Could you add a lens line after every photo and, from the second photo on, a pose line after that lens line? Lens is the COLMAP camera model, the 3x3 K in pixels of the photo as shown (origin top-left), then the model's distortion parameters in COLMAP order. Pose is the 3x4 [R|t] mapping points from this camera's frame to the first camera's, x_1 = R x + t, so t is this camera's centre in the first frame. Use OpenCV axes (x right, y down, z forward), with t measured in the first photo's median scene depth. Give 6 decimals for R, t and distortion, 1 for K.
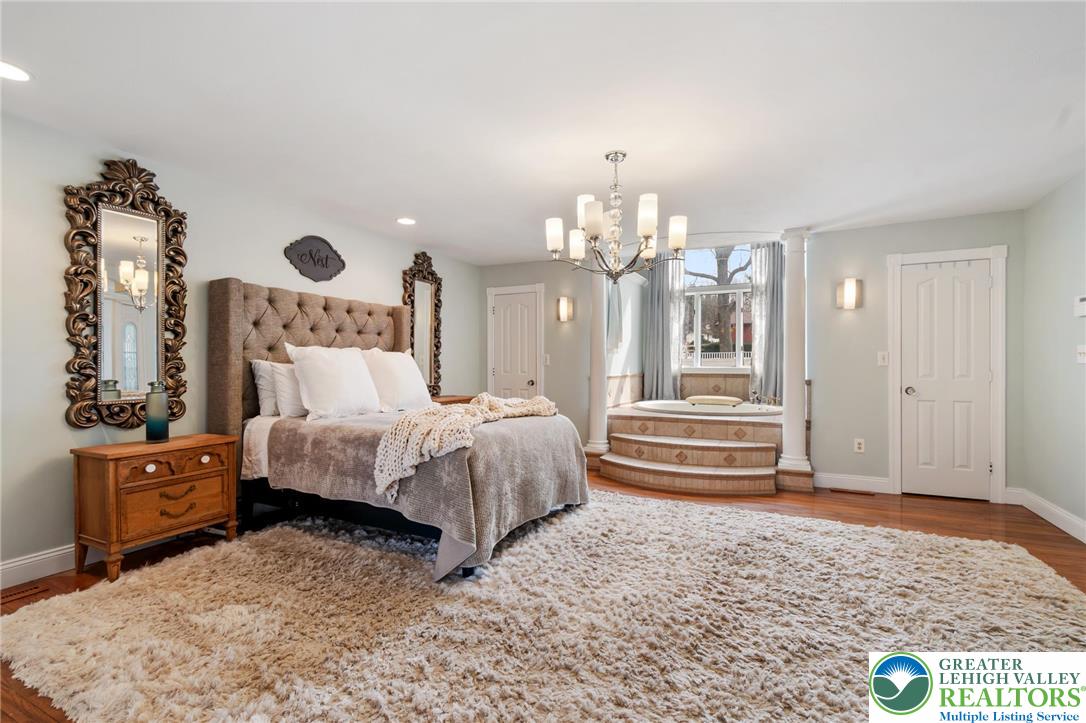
lens RADIAL K [[483.6, 0, 542.8], [0, 483.6, 362.8], [0, 0, 1]] dist [-0.002225, -0.001237]
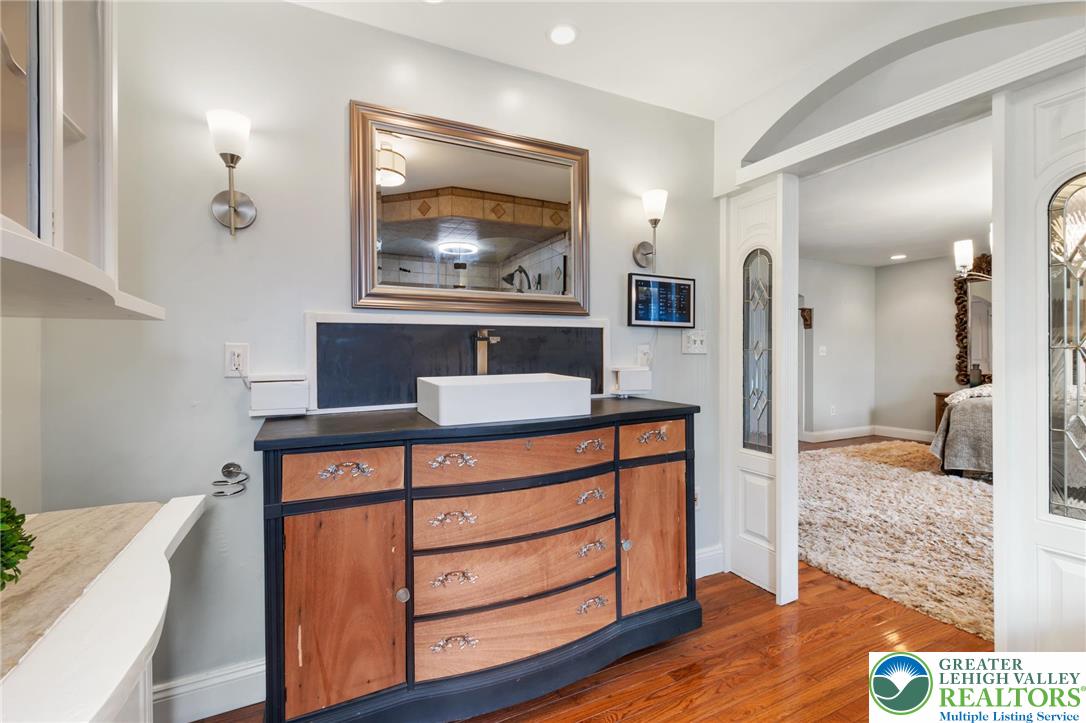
lens RADIAL K [[483.6, 0, 539.9], [0, 483.6, 356.2], [0, 0, 1]] dist [-0.002225, -0.001237]
pose [[-0.629453, 0.003045, -0.777032, 1.346026], [0.005662, 0.999984, -0.000668, -0.002270], [0.777018, -0.004820, -0.629460, 0.586927]]
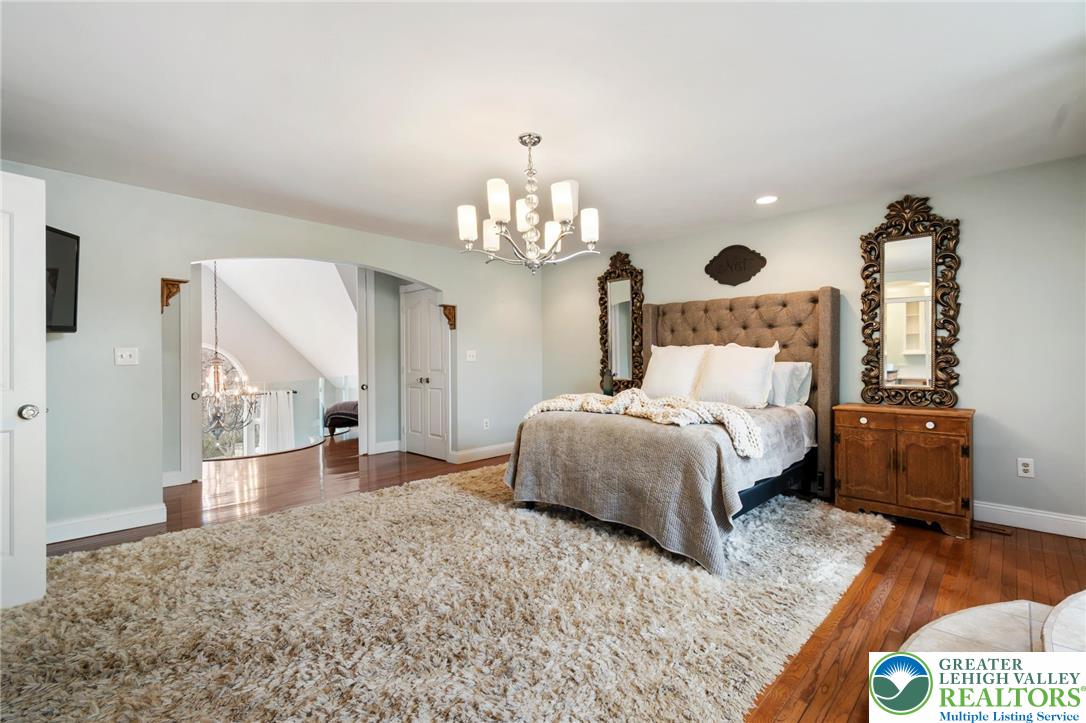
lens RADIAL K [[483.6, 0, 548.1], [0, 483.6, 361.9], [0, 0, 1]] dist [-0.002225, -0.001237]
pose [[-0.320086, 0.008806, -0.947347, 0.743305], [0.012550, 0.999908, 0.005054, -0.002040], [0.947305, -0.010271, -0.320167, 0.956182]]
